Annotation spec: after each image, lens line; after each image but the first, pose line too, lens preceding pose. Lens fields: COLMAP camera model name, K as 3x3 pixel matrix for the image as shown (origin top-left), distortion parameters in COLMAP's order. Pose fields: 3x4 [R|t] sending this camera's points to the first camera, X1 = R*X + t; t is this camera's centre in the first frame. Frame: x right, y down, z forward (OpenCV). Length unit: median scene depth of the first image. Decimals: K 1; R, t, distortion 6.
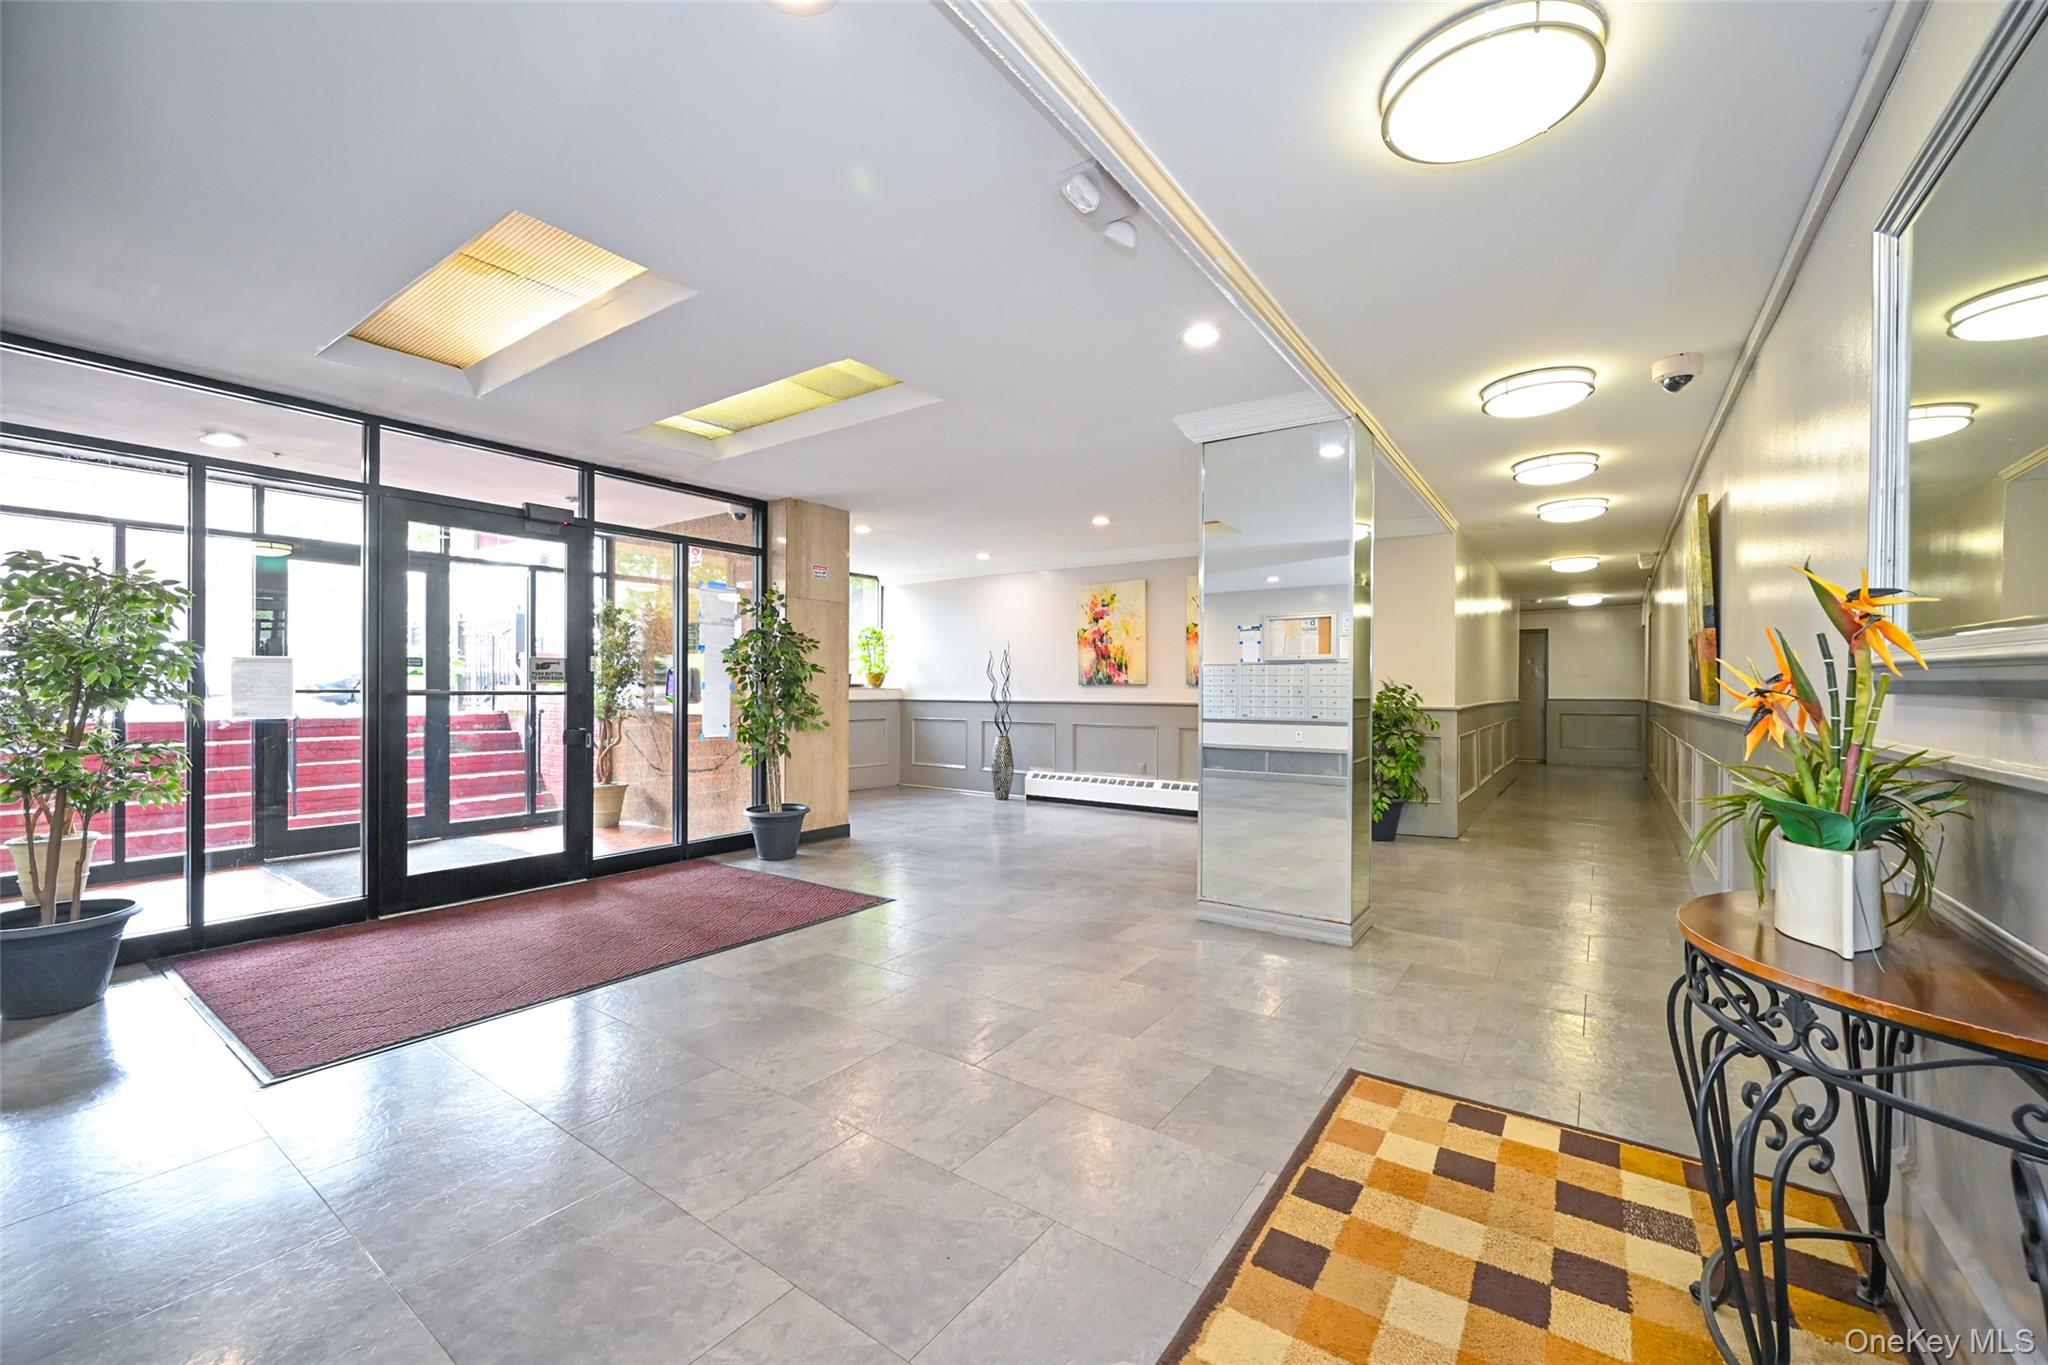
lens RADIAL K [[808.1, 0, 1024.0], [0, 808.1, 682.5], [0, 0, 1]] dist [-0.002277, 0.000007]
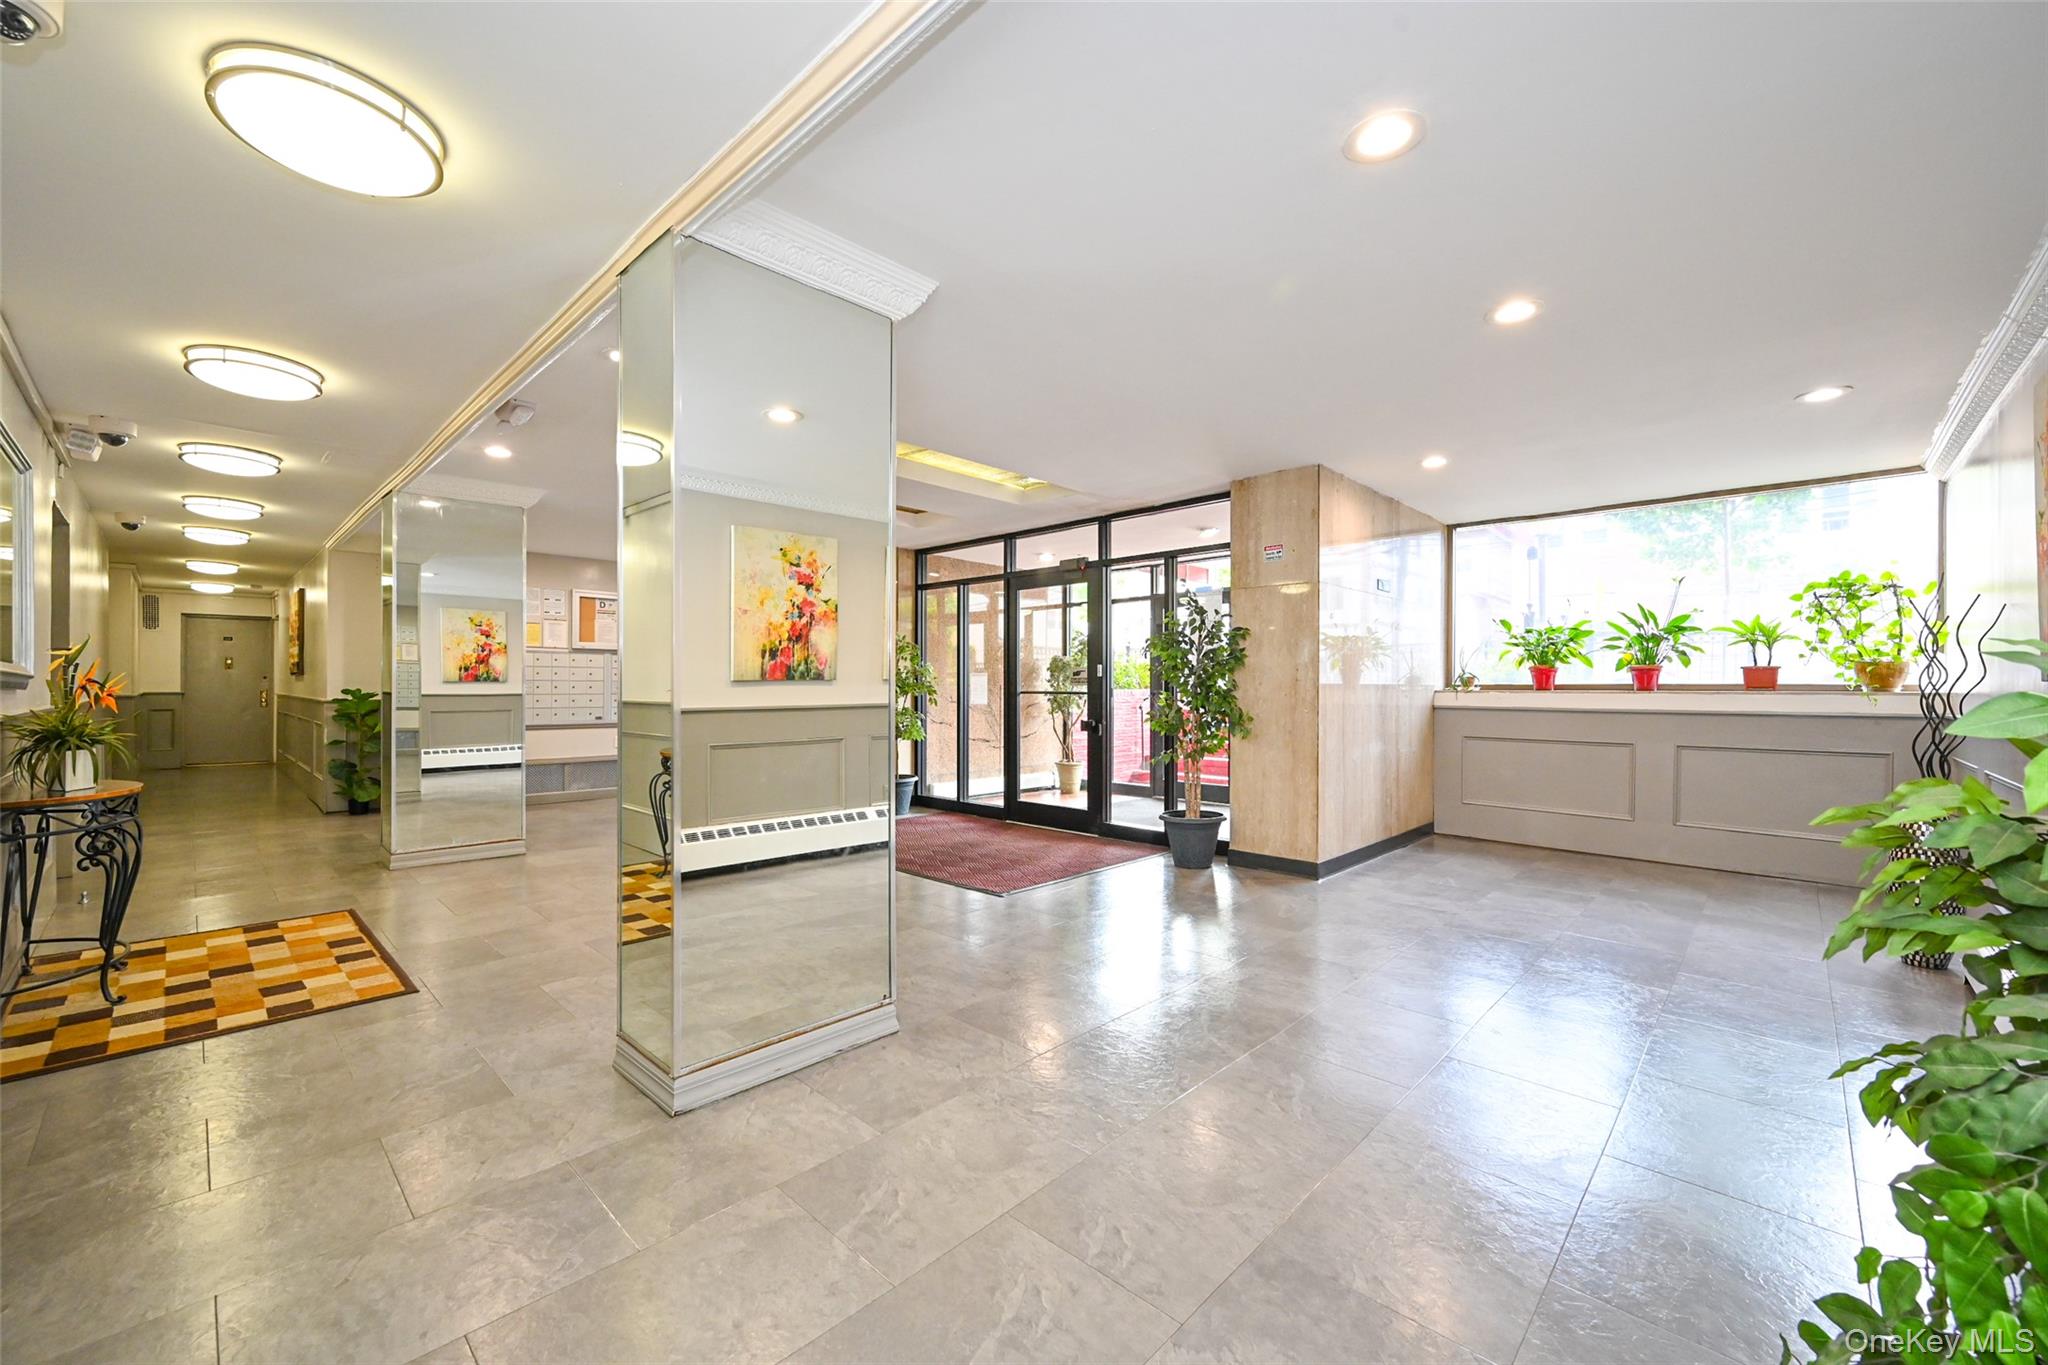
lens RADIAL K [[805.2, 0, 1024.0], [0, 805.2, 682.5], [0, 0, 1]] dist [0.002829, 0.000431]
pose [[-0.145747, -0.008154, -0.989288, 1.602920], [0.004877, 0.999948, -0.008961, 0.014440], [0.989310, -0.006131, -0.145700, 2.244953]]
